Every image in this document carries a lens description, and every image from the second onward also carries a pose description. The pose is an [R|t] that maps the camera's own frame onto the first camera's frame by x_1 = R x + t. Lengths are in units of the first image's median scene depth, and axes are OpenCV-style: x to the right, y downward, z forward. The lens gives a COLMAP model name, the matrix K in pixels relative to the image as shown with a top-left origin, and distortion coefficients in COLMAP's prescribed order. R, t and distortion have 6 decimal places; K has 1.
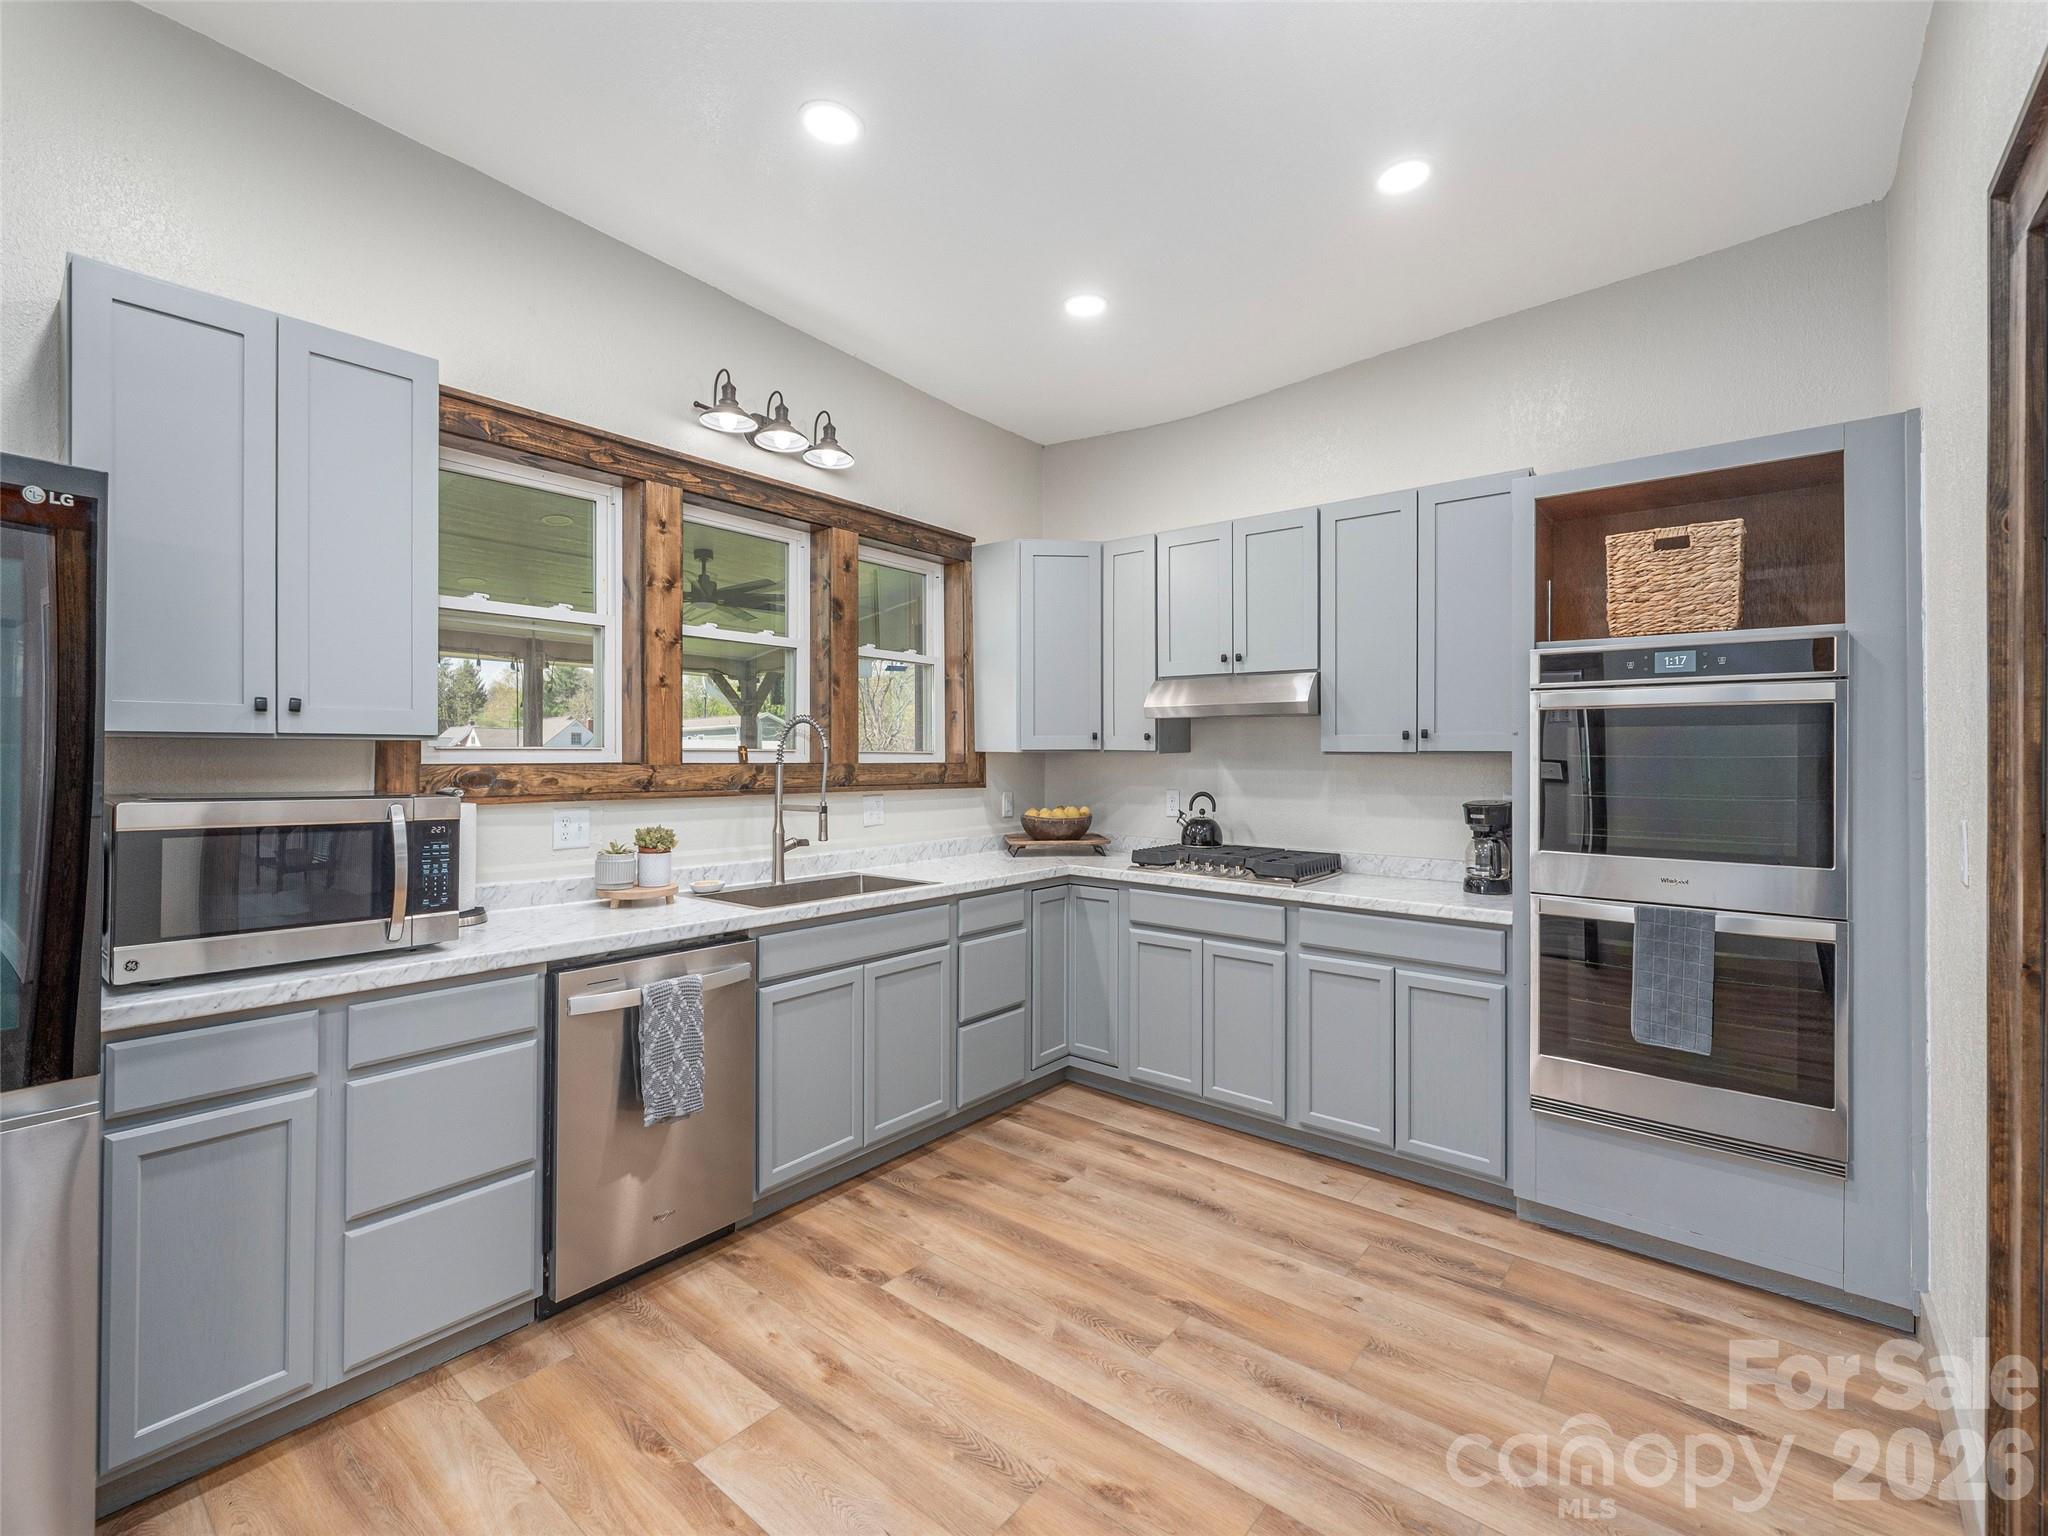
lens RADIAL K [[887.0, 0, 1029.0], [0, 887.0, 762.0], [0, 0, 1]] dist [-0.001772, -0.000077]
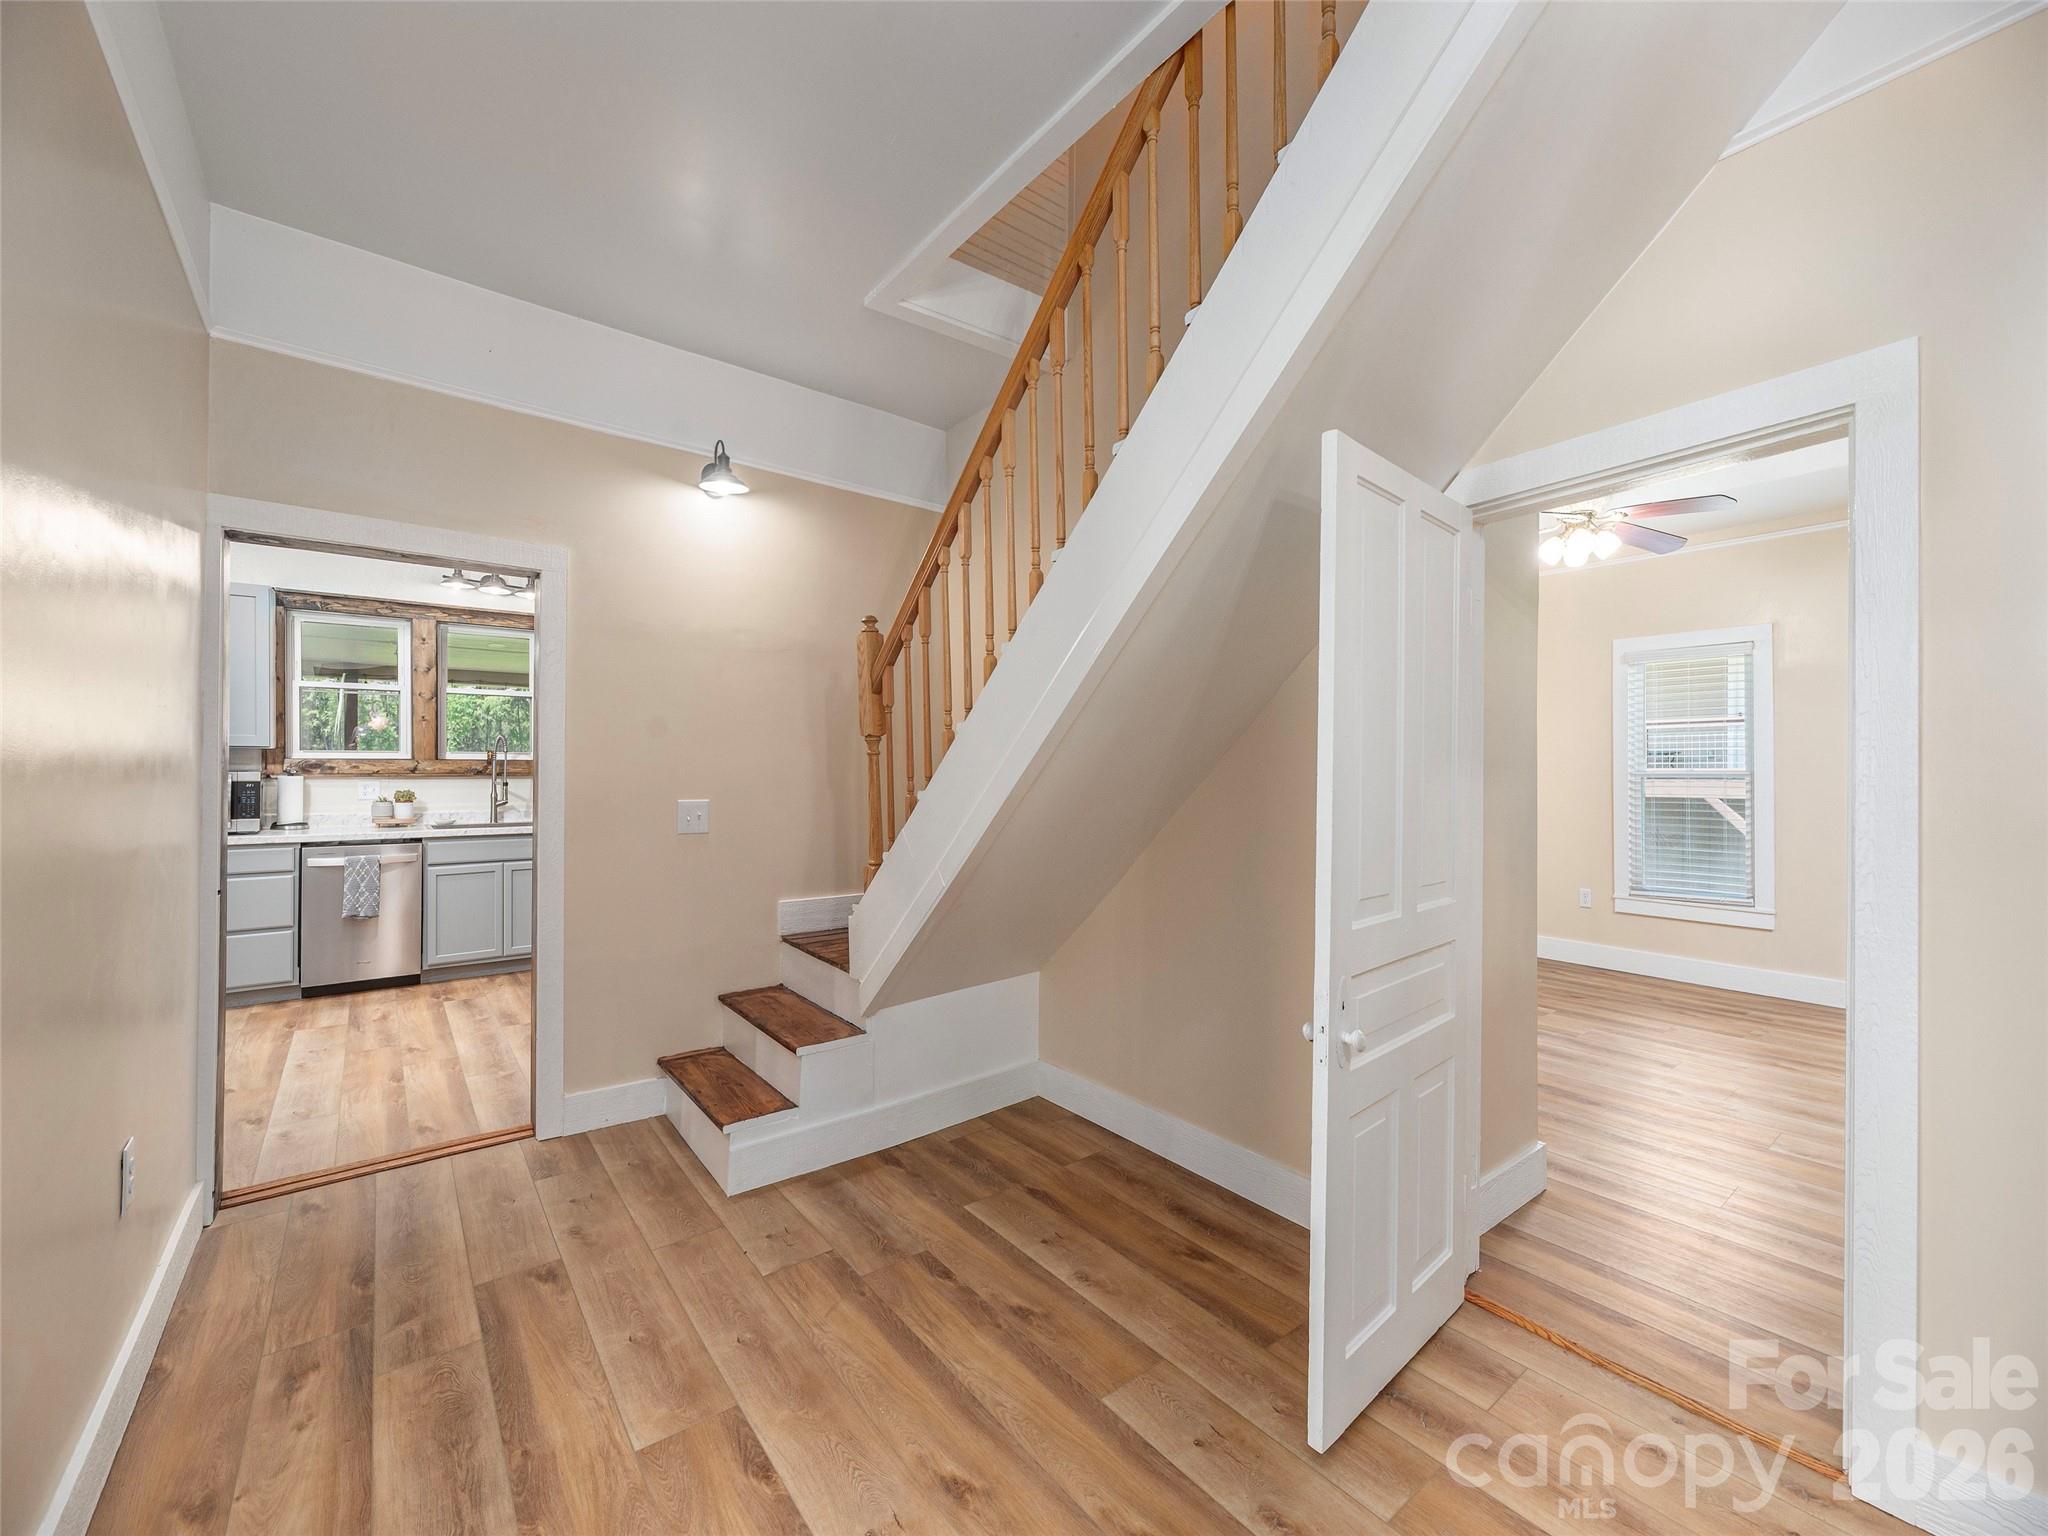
lens RADIAL K [[821.7, 0, 1009.4], [0, 821.7, 772.5], [0, 0, 1]] dist [-0.001047, -0.000066]
pose [[0.971175, 0.005153, -0.238310, 1.072407], [-0.004250, 0.999982, 0.004306, 0.014813], [0.238328, -0.003169, 0.971180, -0.396489]]
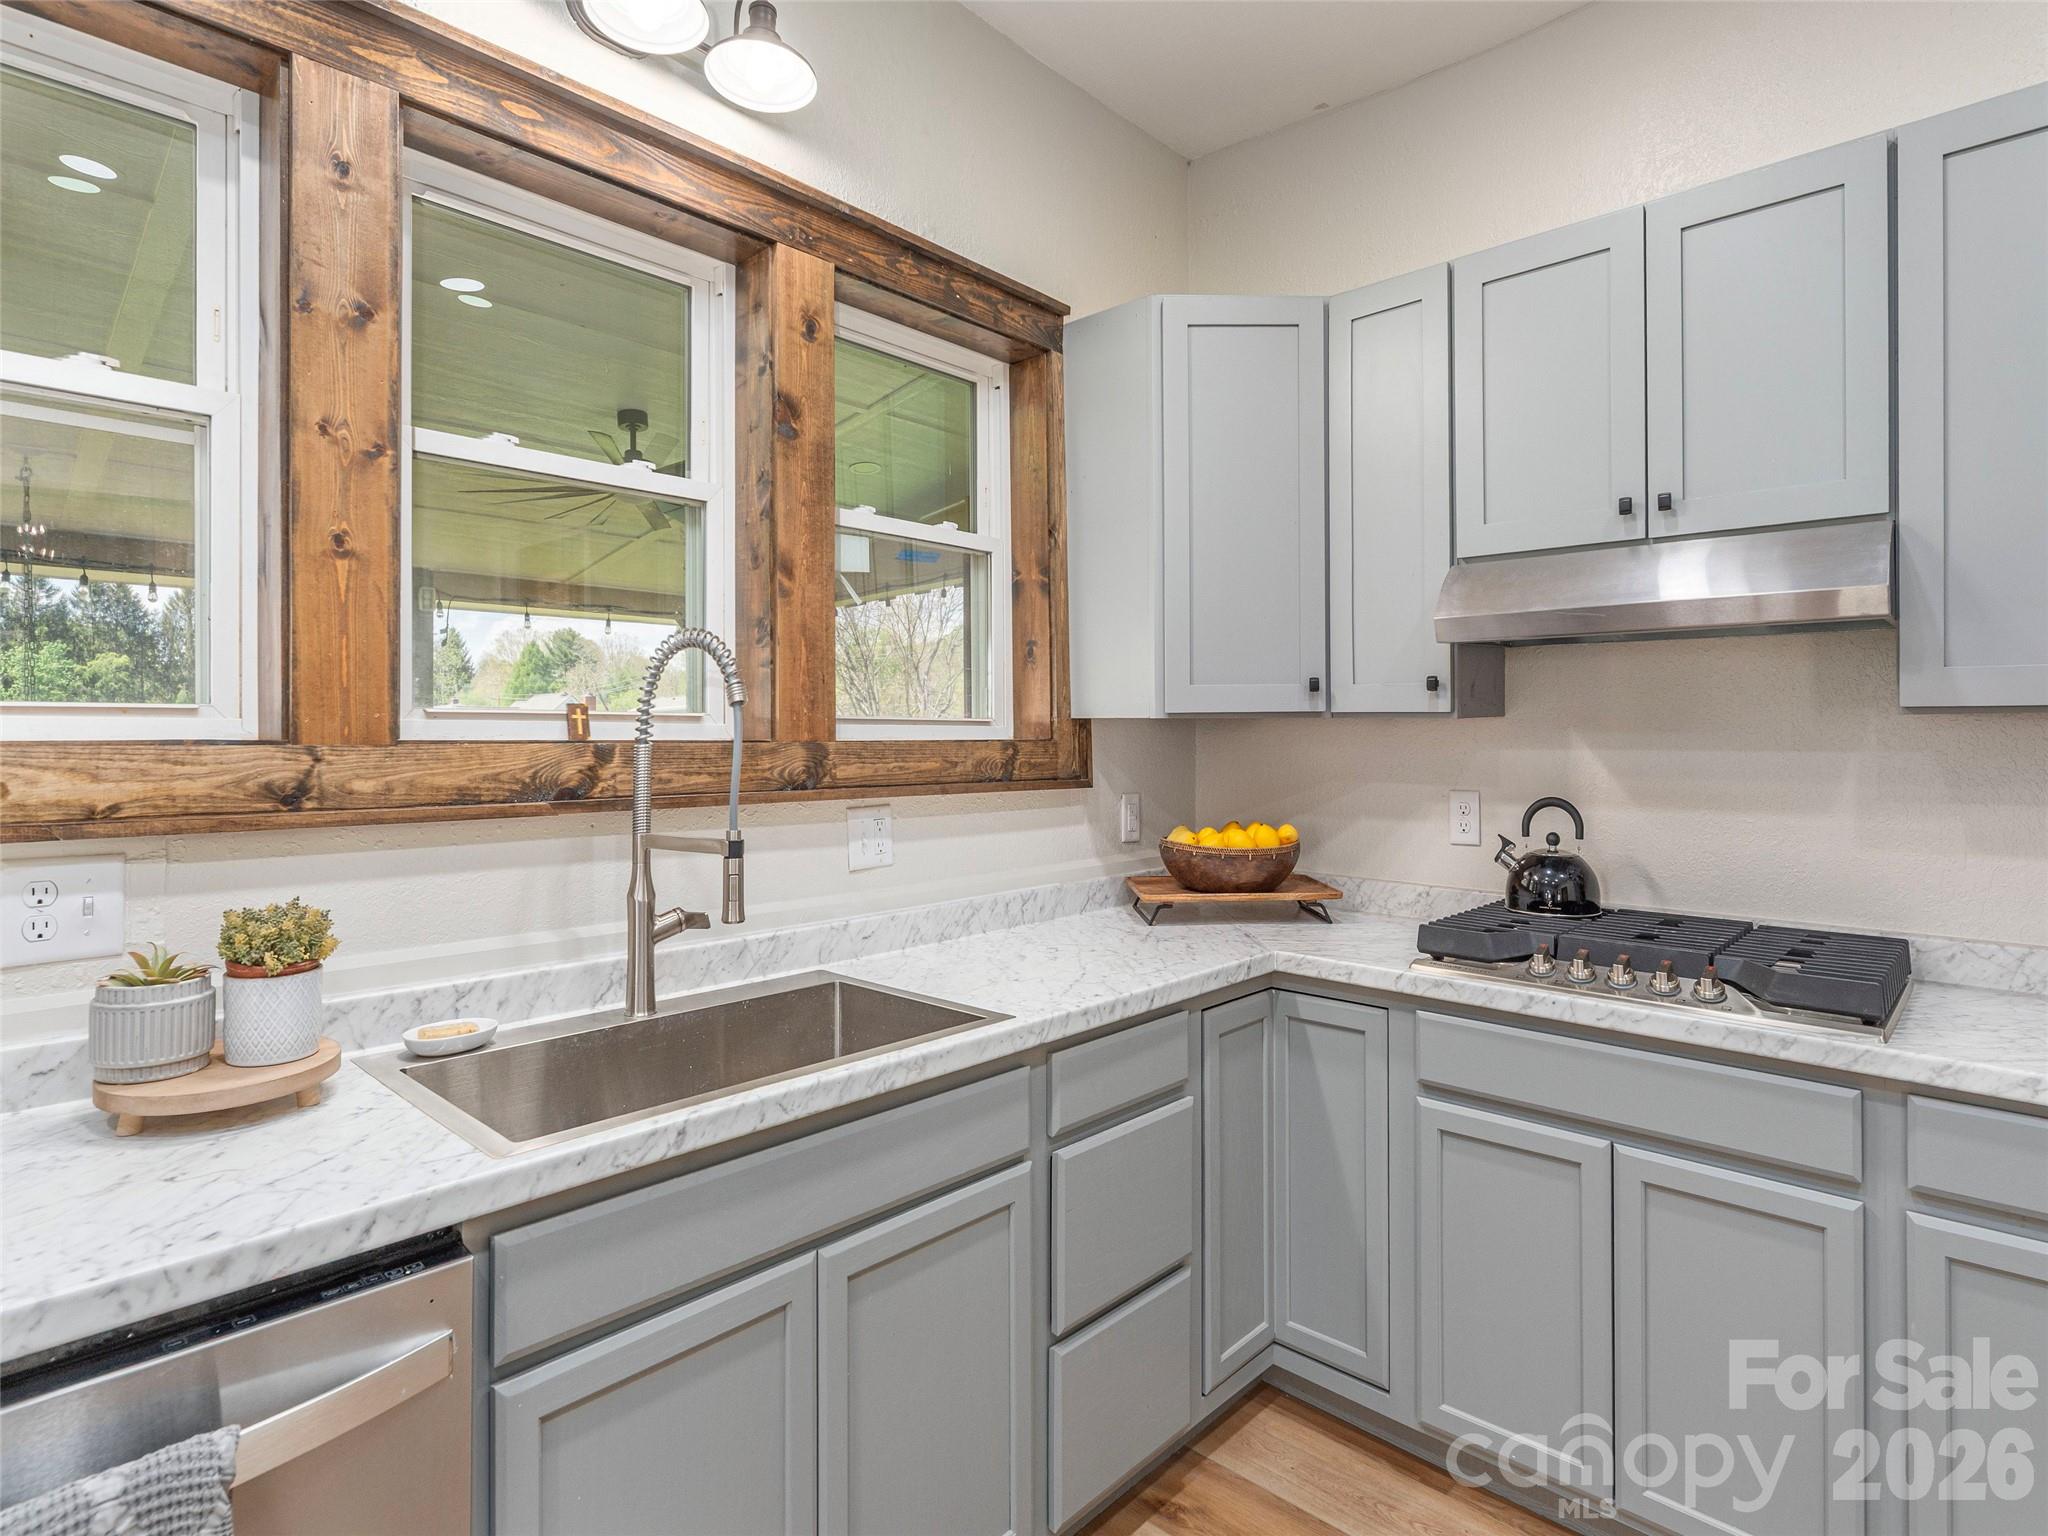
lens RADIAL K [[1091.7, 0, 1025.8], [0, 1091.7, 751.8], [0, 0, 1]] dist [0.001906, 0.000121]
pose [[0.997036, -0.004277, -0.076812, -0.044850], [0.004888, 0.999958, 0.007767, 0.003286], [0.076776, -0.008120, 0.997015, 0.422701]]
